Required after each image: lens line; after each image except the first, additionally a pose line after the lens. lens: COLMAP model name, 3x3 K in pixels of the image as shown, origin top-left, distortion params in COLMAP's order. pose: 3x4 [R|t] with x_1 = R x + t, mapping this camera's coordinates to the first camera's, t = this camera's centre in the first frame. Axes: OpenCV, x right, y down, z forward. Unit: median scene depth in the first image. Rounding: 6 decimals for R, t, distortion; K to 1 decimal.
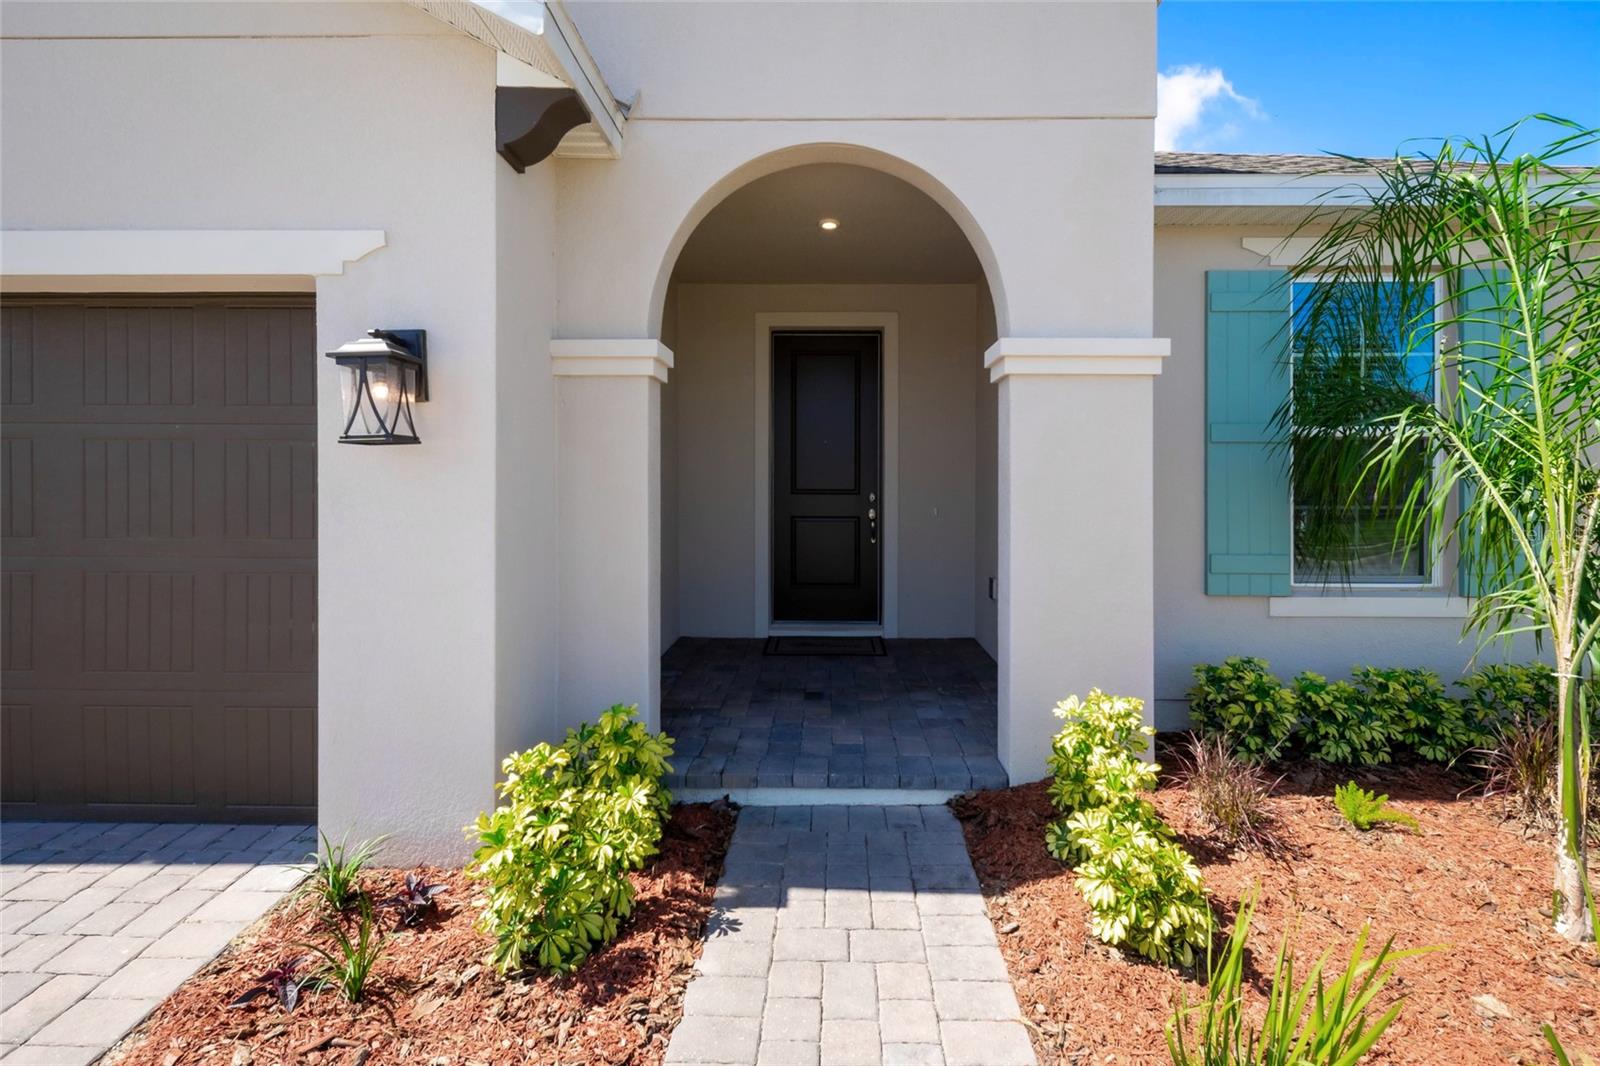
lens RADIAL K [[780.8, 0, 816.3], [0, 780.8, 477.2], [0, 0, 1]] dist [0.009100, -0.001733]
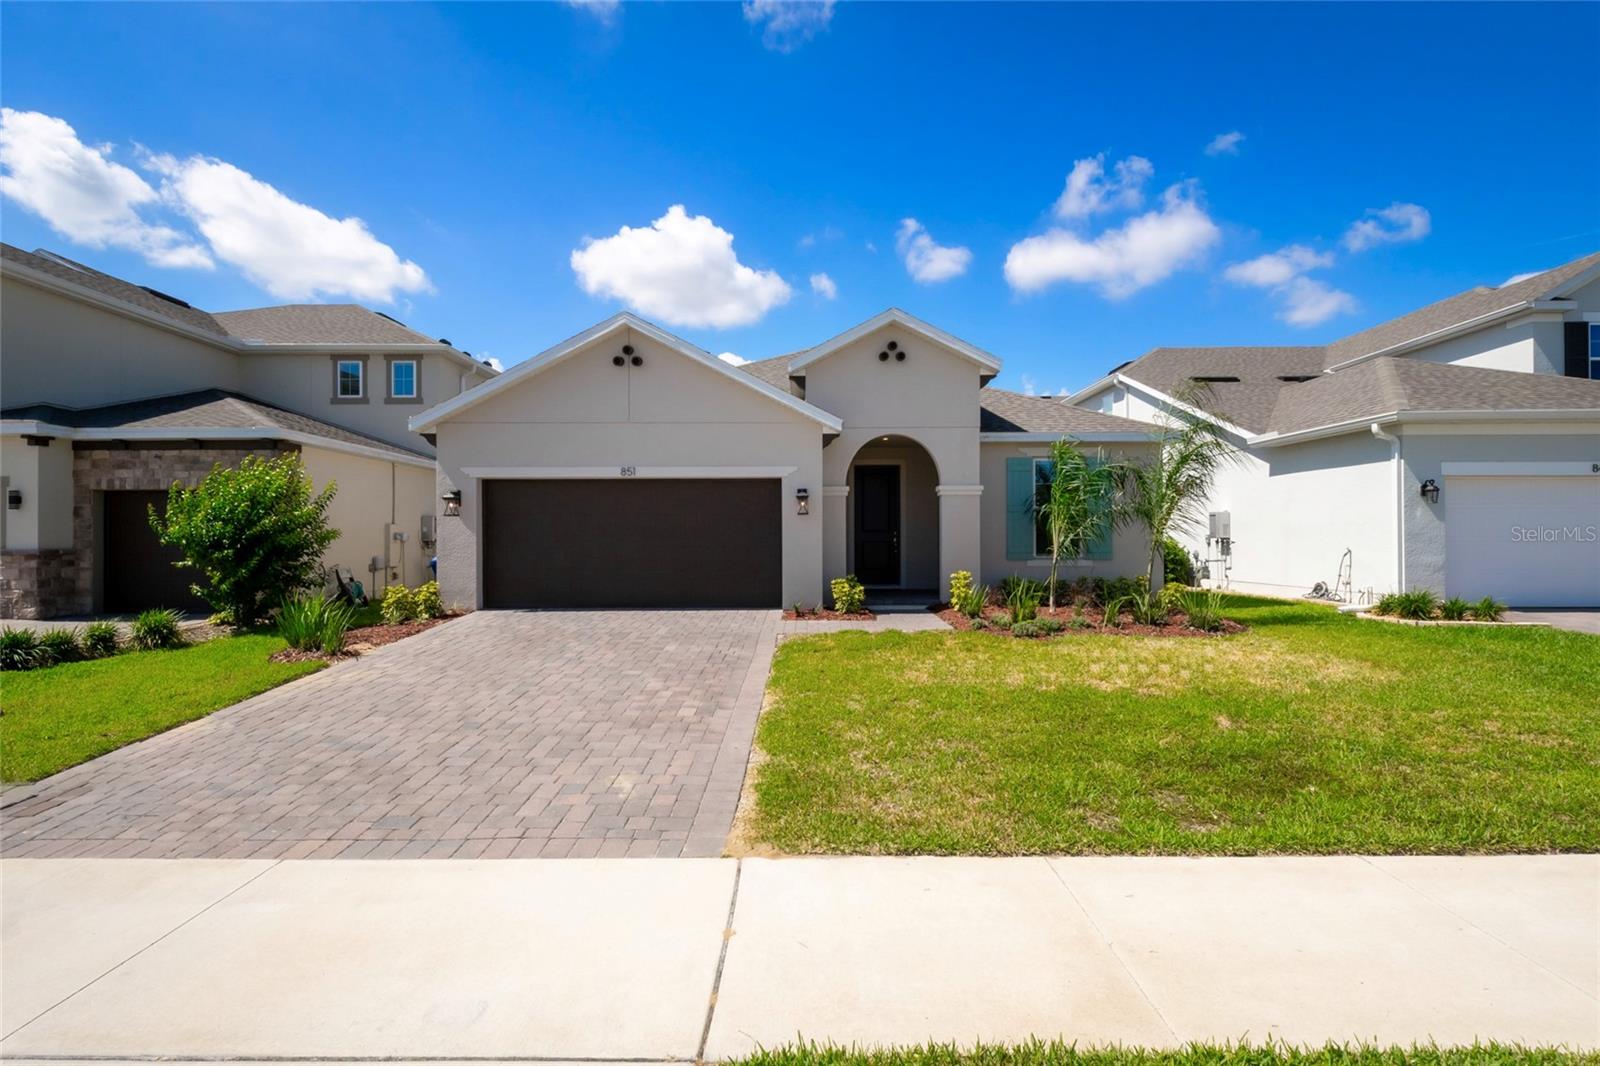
lens RADIAL K [[780.8, 0, 799.1], [0, 780.8, 546.8], [0, 0, 1]] dist [0.009100, -0.001733]
pose [[0.999981, -0.006038, -0.001540, -0.494274], [0.006048, 0.999961, 0.006456, 0.101252], [0.001500, -0.006465, 0.999978, -3.123918]]
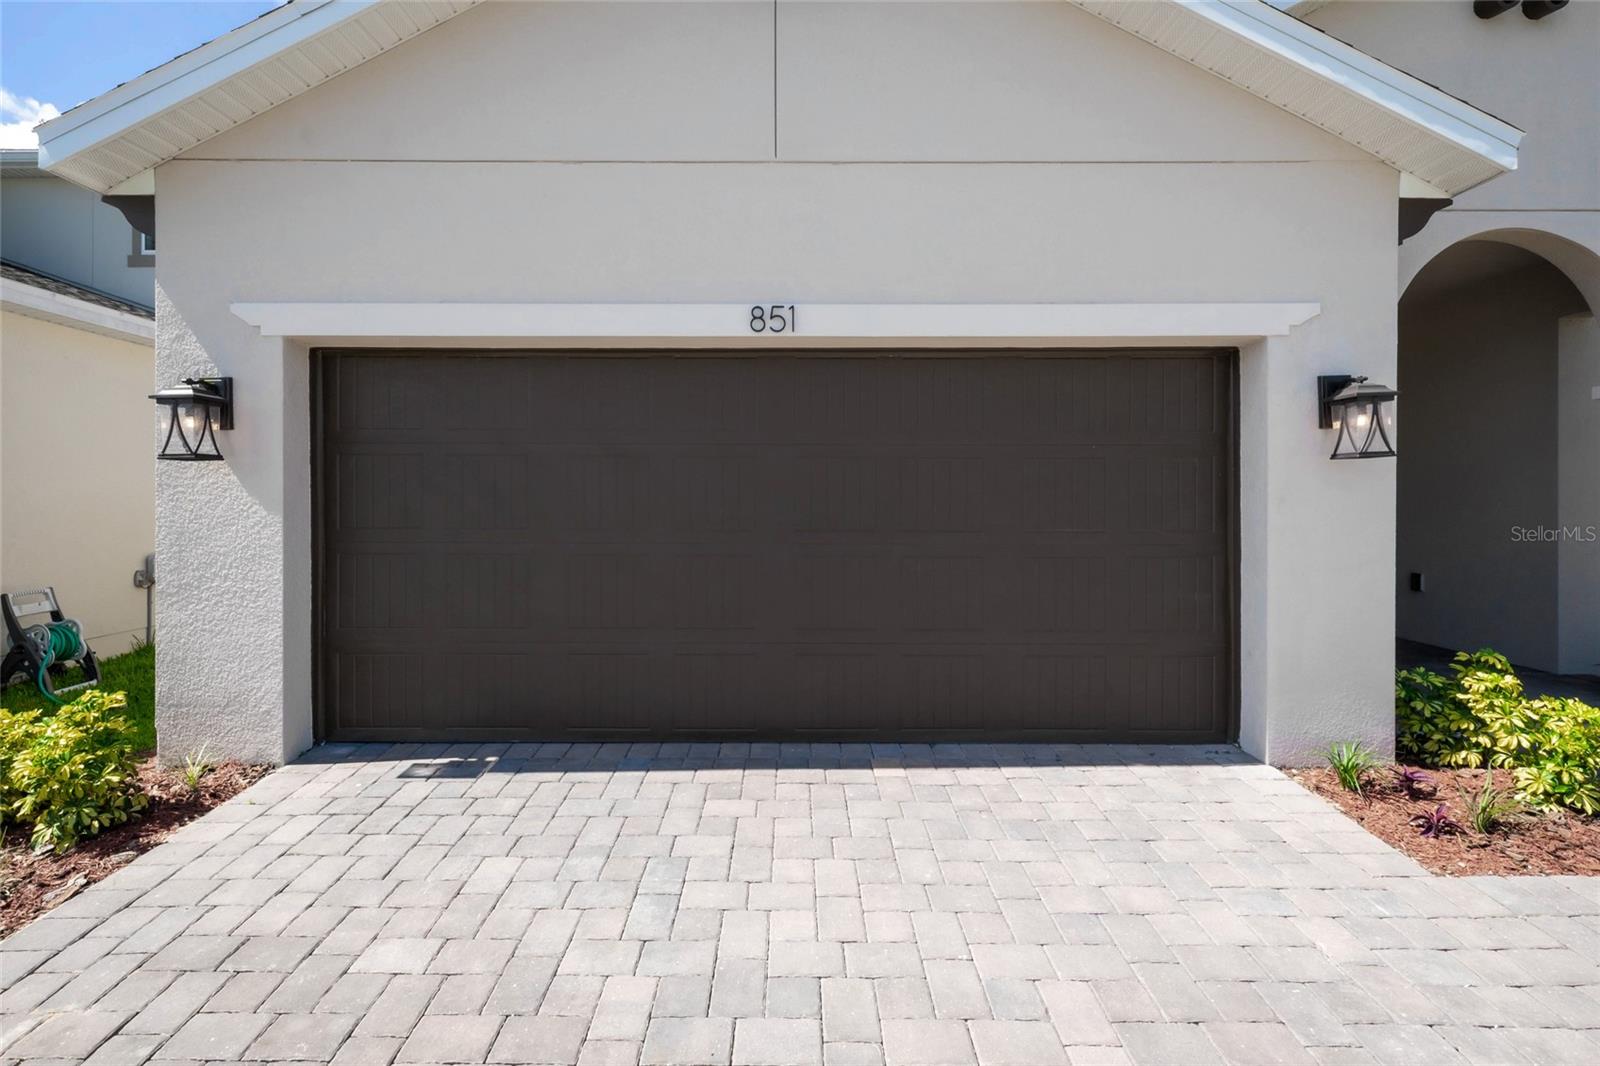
lens RADIAL K [[780.8, 0, 797.4], [0, 780.8, 506.2], [0, 0, 1]] dist [0.009100, -0.001733]
pose [[0.999989, -0.004594, 0.000312, -1.341077], [0.004591, 0.999952, 0.008599, 0.024676], [-0.000351, -0.008597, 0.999963, -0.350276]]
